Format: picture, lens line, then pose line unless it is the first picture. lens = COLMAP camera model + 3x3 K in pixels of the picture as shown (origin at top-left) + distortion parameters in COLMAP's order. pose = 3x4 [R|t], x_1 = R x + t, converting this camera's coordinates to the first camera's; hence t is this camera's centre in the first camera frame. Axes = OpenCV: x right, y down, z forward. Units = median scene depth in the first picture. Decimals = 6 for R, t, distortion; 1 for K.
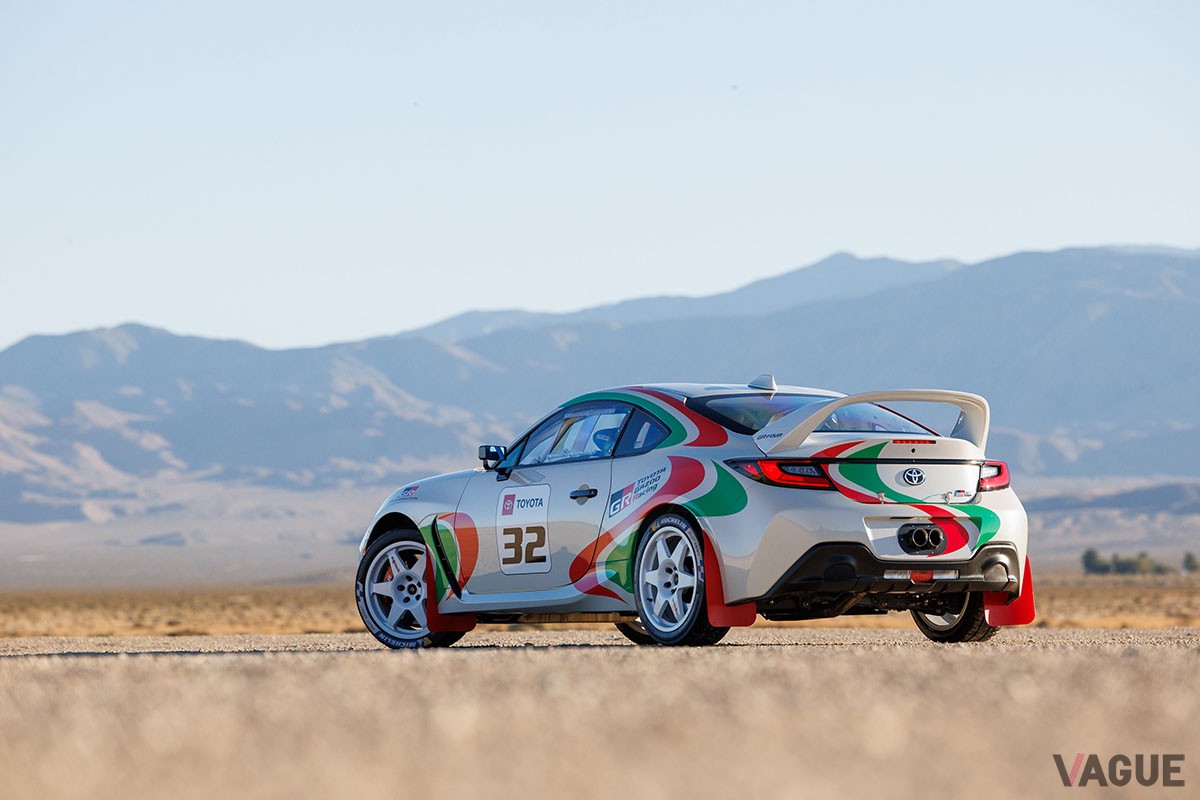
lens RADIAL K [[5695.8, 0, 610.8], [0, 5695.8, 395.8], [0, 0, 1]] dist [1.698022, 0.000000]
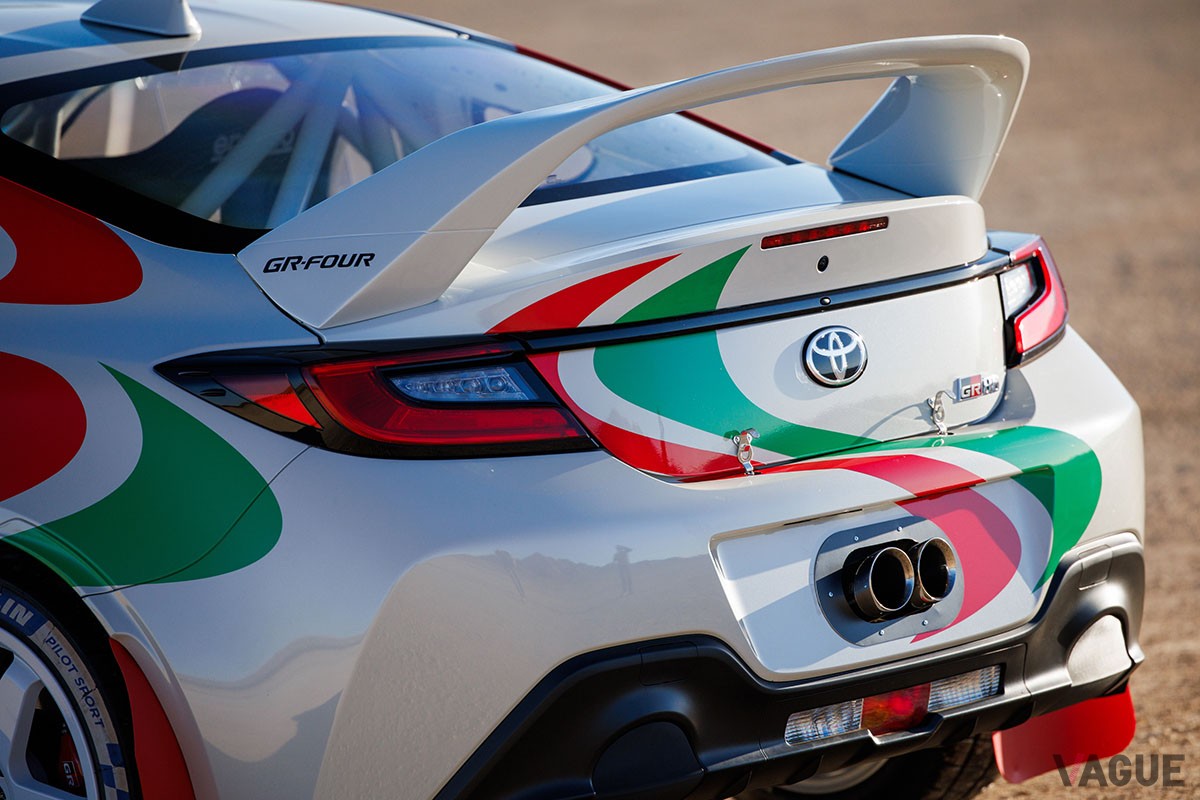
lens RADIAL K [[7653.5, 0, 600.9], [0, 7653.5, 400.5], [0, 0, 1]] dist [0.278105, 0.000000]
pose [[0.966395, -0.099639, 0.236967, -0.045598], [0.071532, 0.989650, 0.124405, -0.030399], [-0.246910, -0.103274, 0.963520, 0.635751]]
